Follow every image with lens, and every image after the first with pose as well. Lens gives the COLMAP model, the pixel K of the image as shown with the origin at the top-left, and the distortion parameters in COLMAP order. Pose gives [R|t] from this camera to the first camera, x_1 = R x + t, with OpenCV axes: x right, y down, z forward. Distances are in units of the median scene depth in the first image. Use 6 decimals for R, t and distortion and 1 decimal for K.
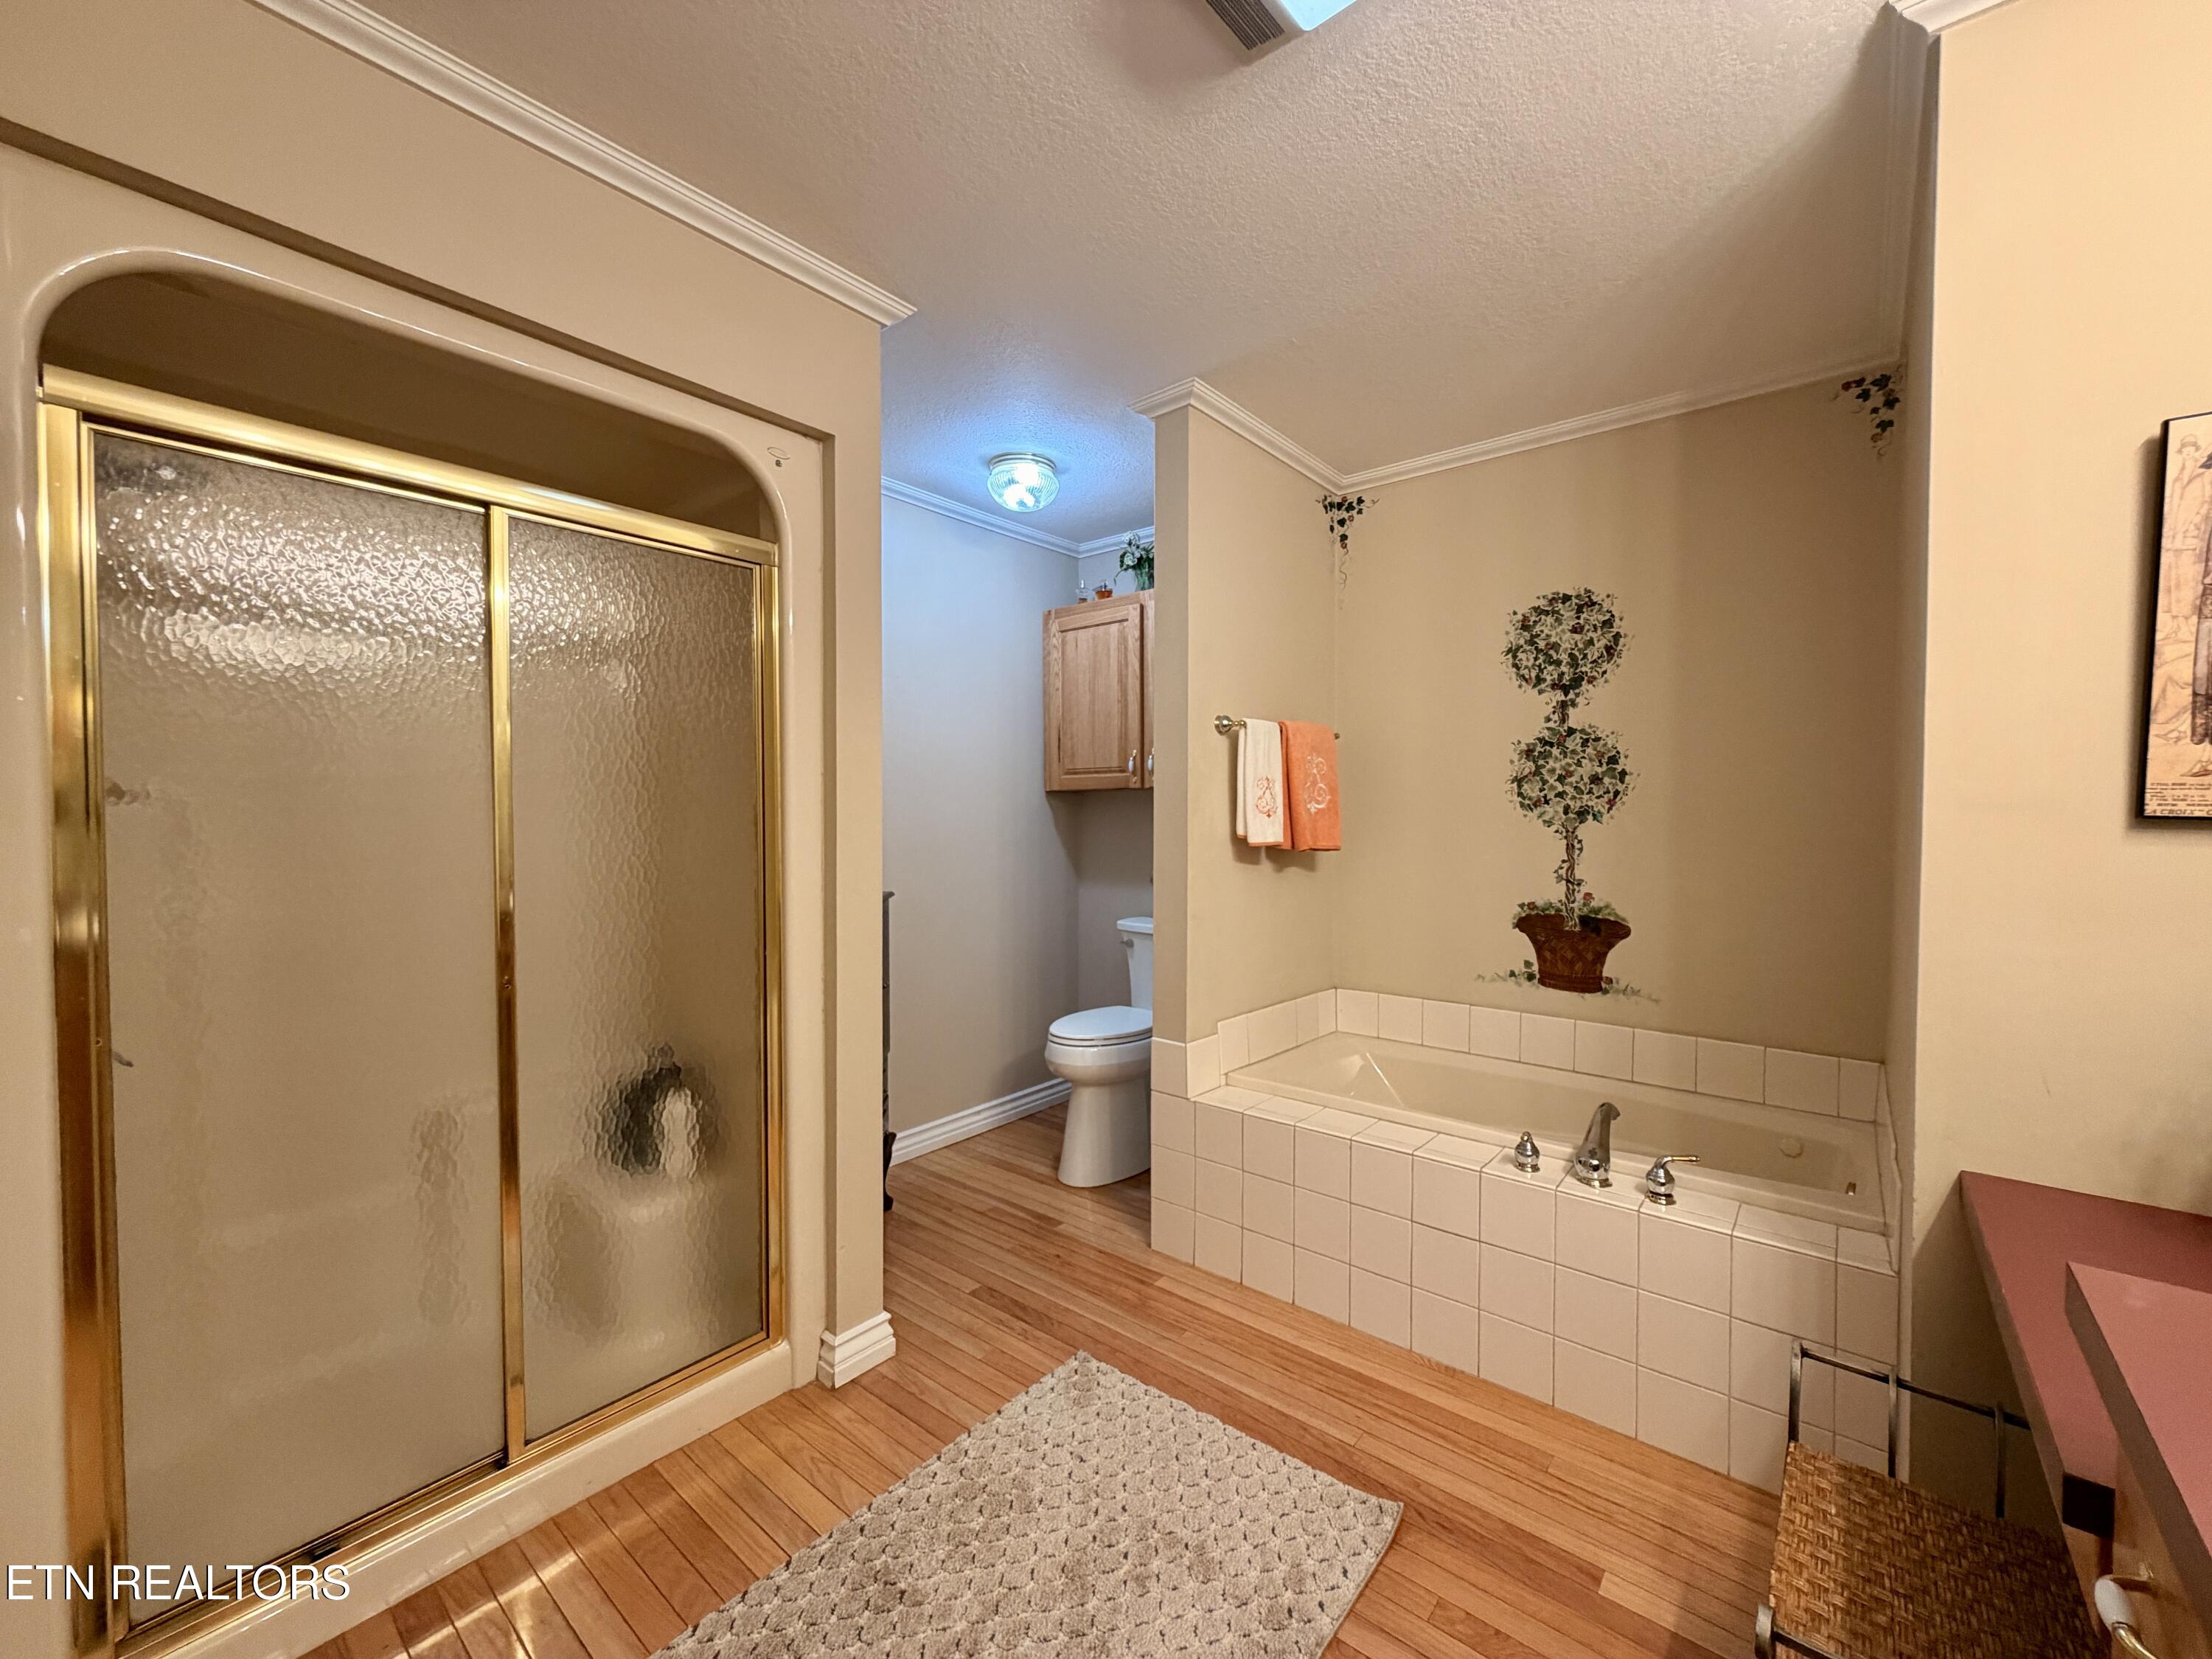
lens RADIAL K [[882.7, 0, 1108.0], [0, 882.7, 832.4], [0, 0, 1]] dist [-0.001996, 0.000009]
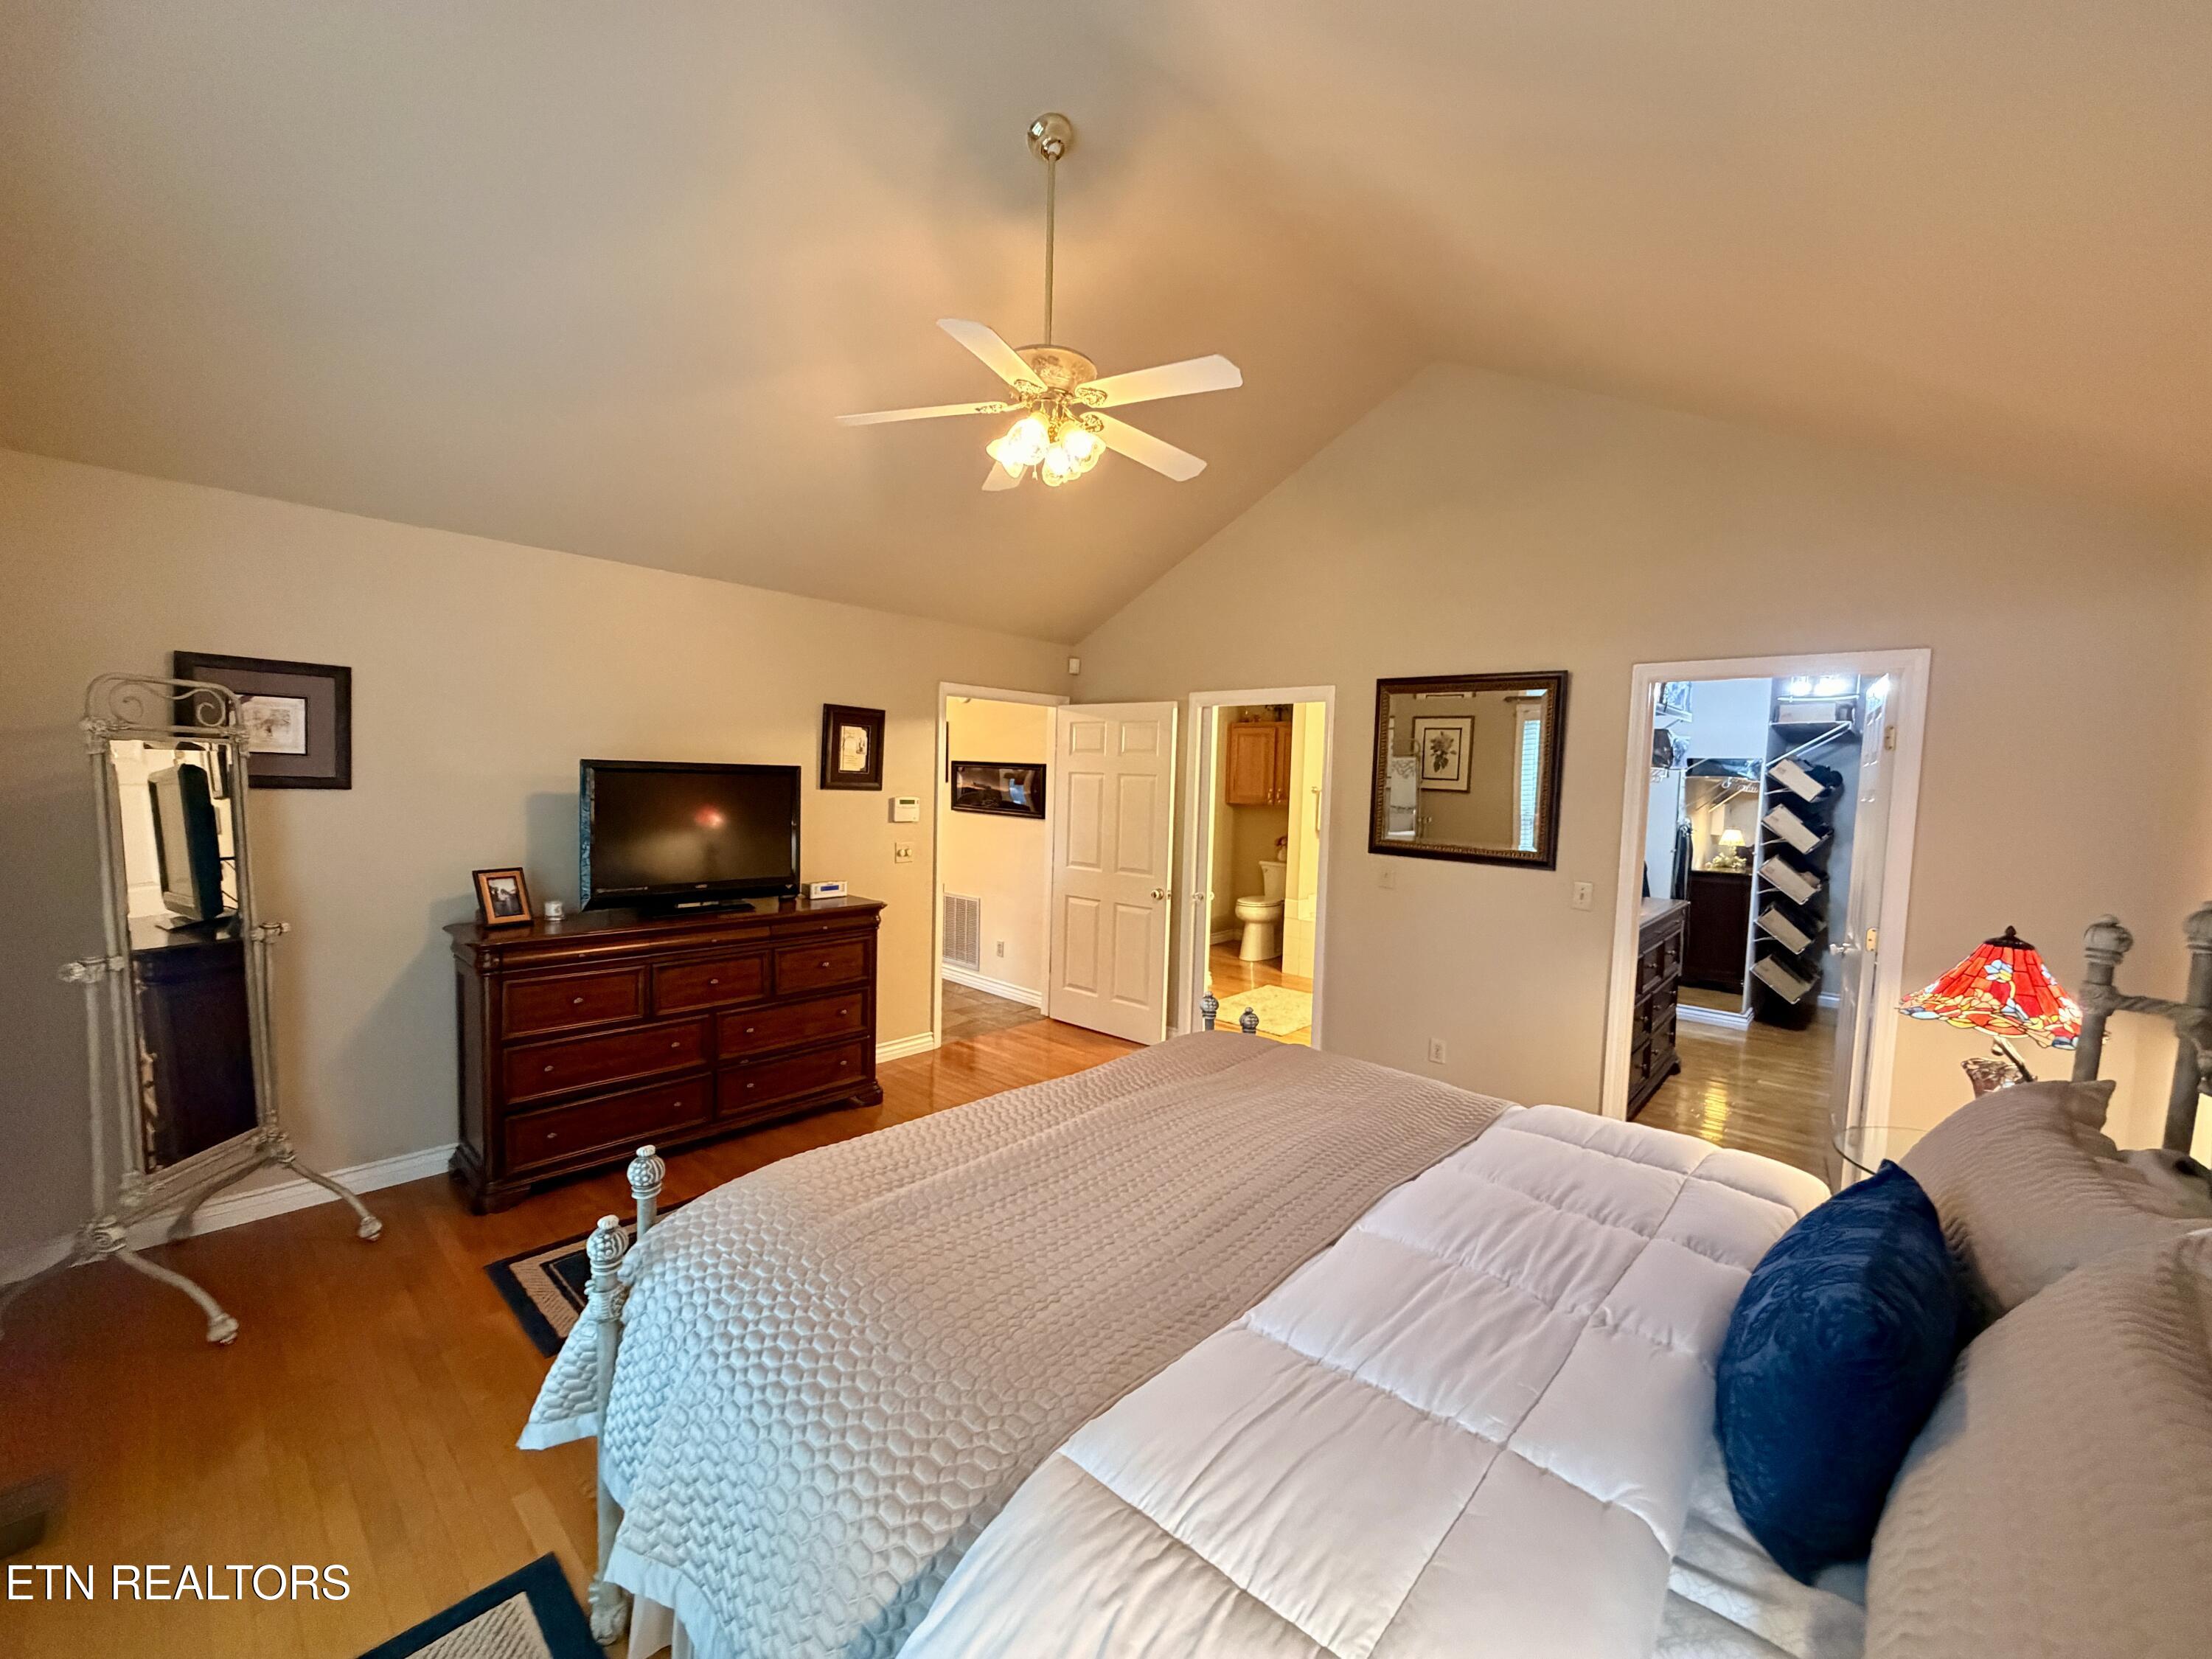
lens RADIAL K [[882.7, 0, 1105.3], [0, 882.7, 837.0], [0, 0, 1]] dist [-0.001996, 0.000009]
pose [[0.998411, 0.024383, -0.050809, -0.329489], [-0.021942, 0.998603, 0.048058, -0.079170], [0.051910, -0.046867, 0.997551, -1.575961]]
